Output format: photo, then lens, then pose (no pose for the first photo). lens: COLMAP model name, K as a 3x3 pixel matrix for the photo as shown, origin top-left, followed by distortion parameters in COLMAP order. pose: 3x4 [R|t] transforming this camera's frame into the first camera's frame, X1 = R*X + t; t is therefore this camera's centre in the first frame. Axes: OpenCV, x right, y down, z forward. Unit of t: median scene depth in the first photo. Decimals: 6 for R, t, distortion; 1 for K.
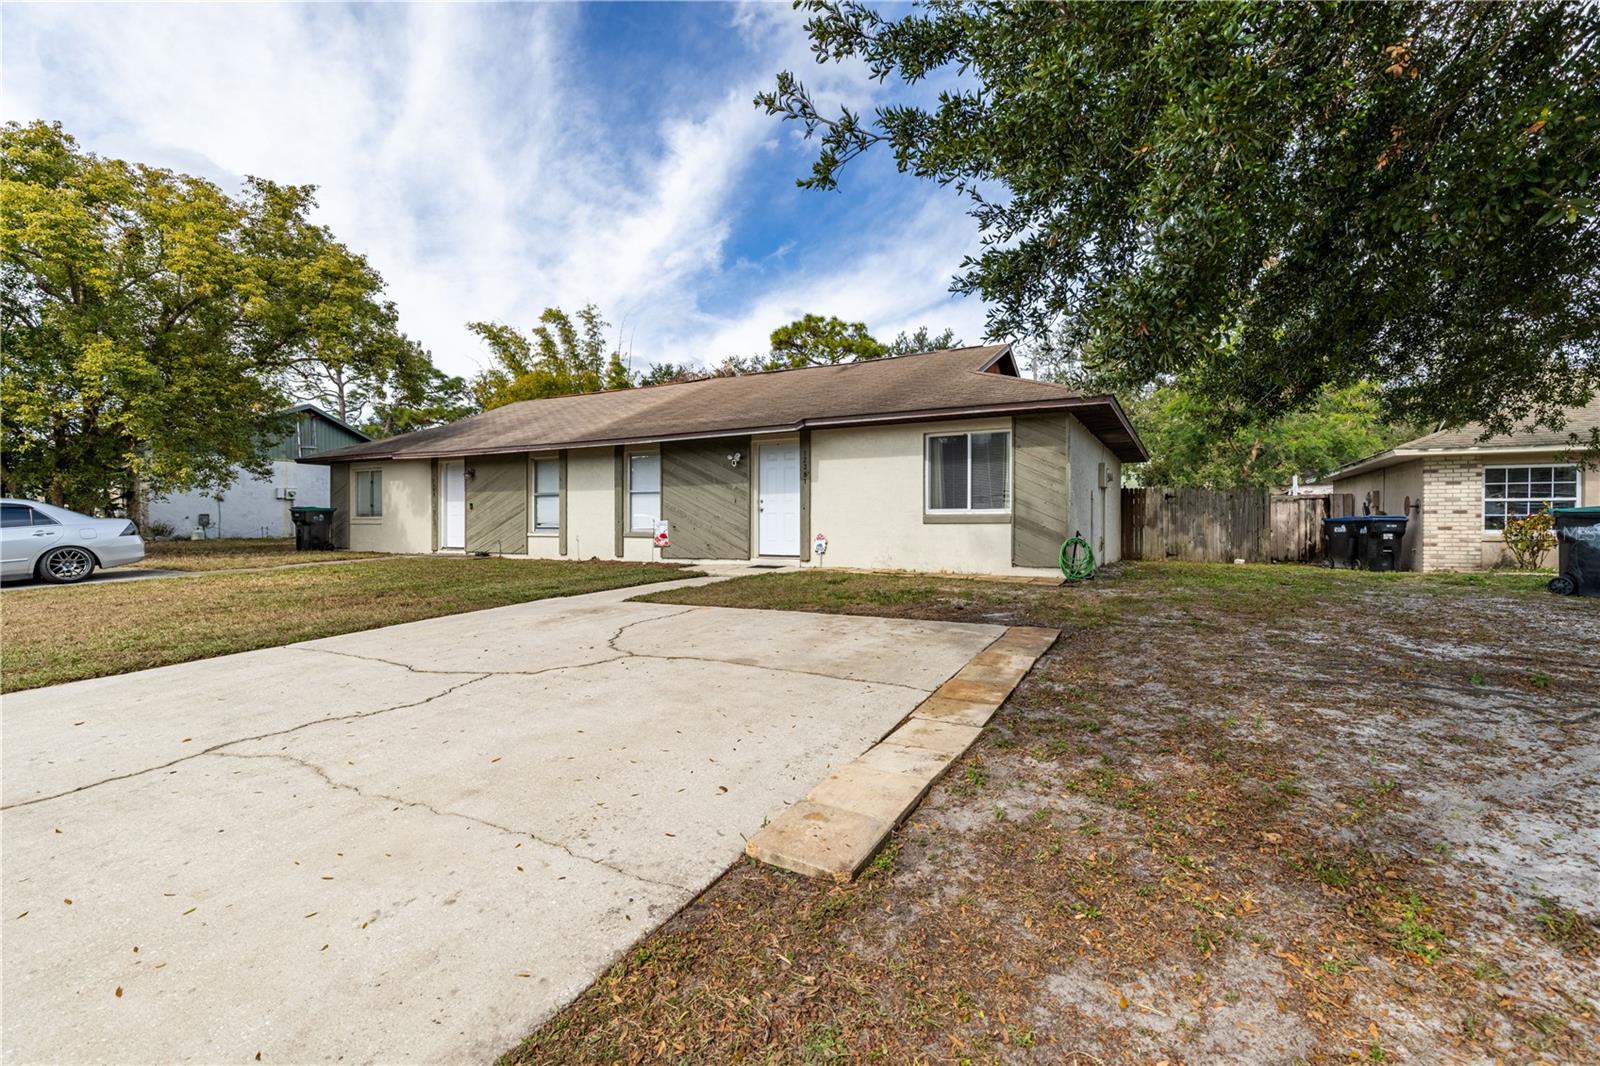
lens RADIAL K [[719.2, 0, 800.0], [0, 719.2, 533.0], [0, 0, 1]] dist [-0.000109, 0.000209]
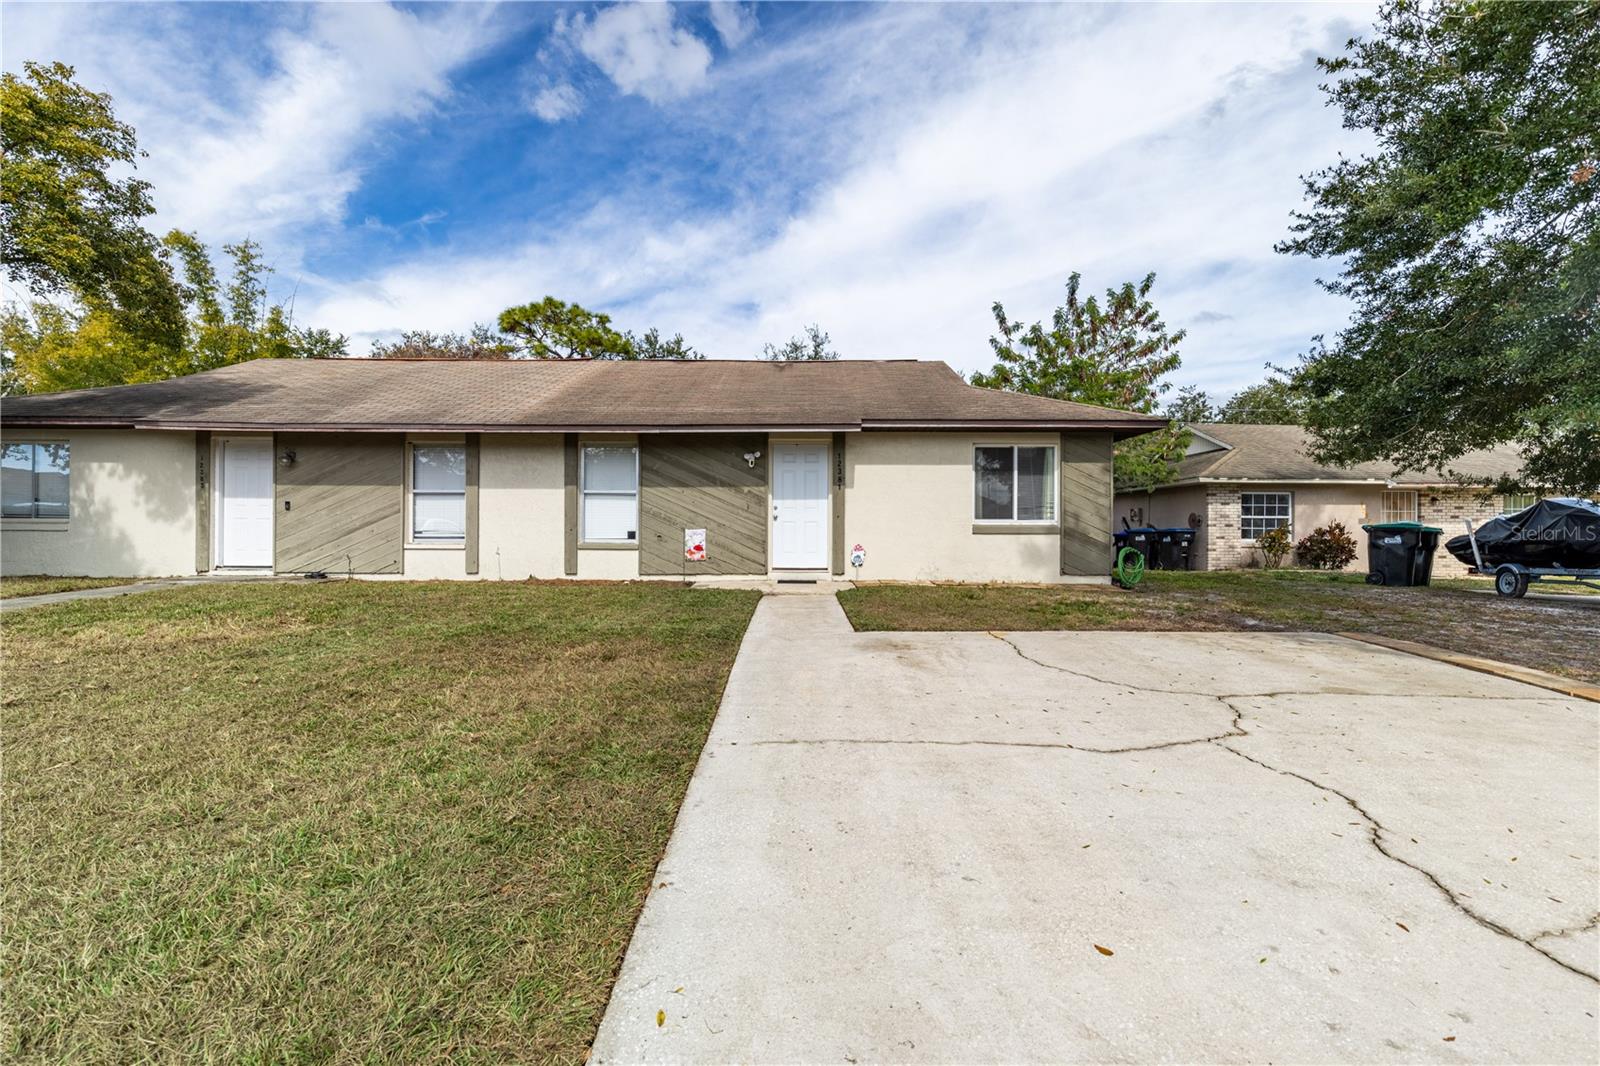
lens RADIAL K [[714.7, 0, 800.0], [0, 714.7, 533.0], [0, 0, 1]] dist [-0.008882, 0.000392]
pose [[0.879395, 0.002271, 0.476087, -0.402848], [0.001422, 0.999972, -0.007398, -0.006073], [-0.476090, 0.007183, 0.879367, 0.198786]]
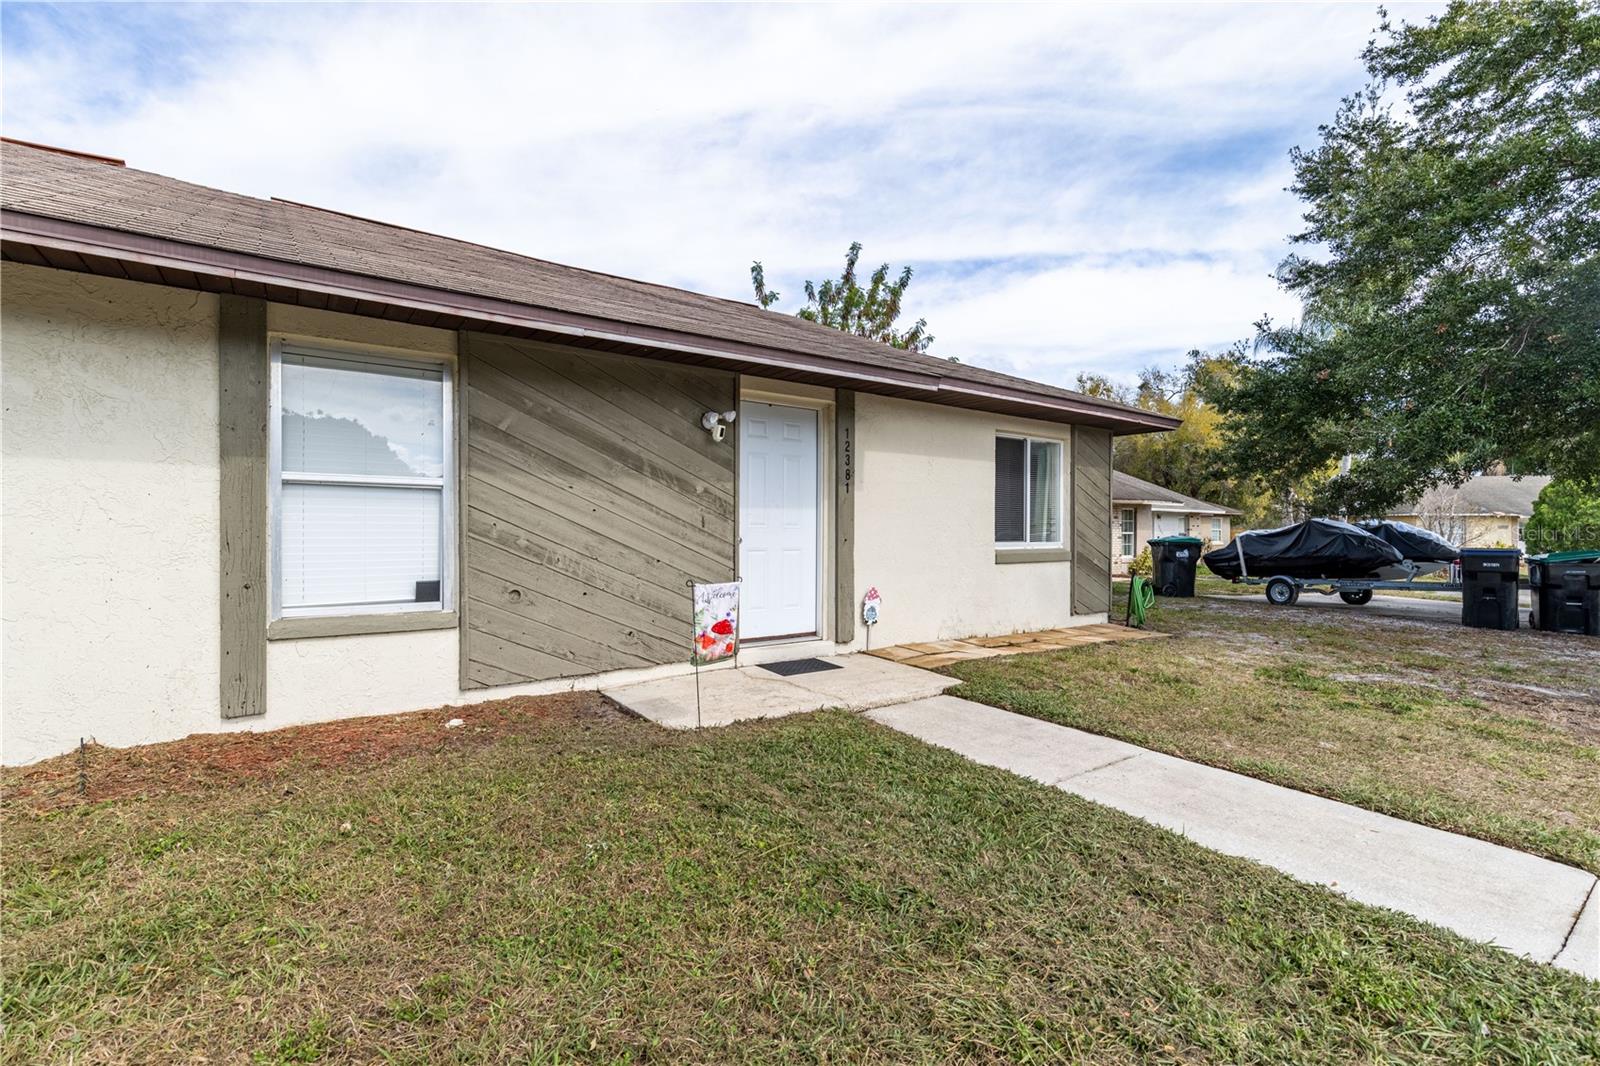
lens RADIAL K [[714.7, 0, 800.0], [0, 714.7, 533.0], [0, 0, 1]] dist [-0.008882, 0.000392]
pose [[0.430611, -0.002344, 0.902535, -0.401320], [0.005844, 0.999983, -0.000192, -0.034113], [-0.902519, 0.005357, 0.430617, 0.700756]]
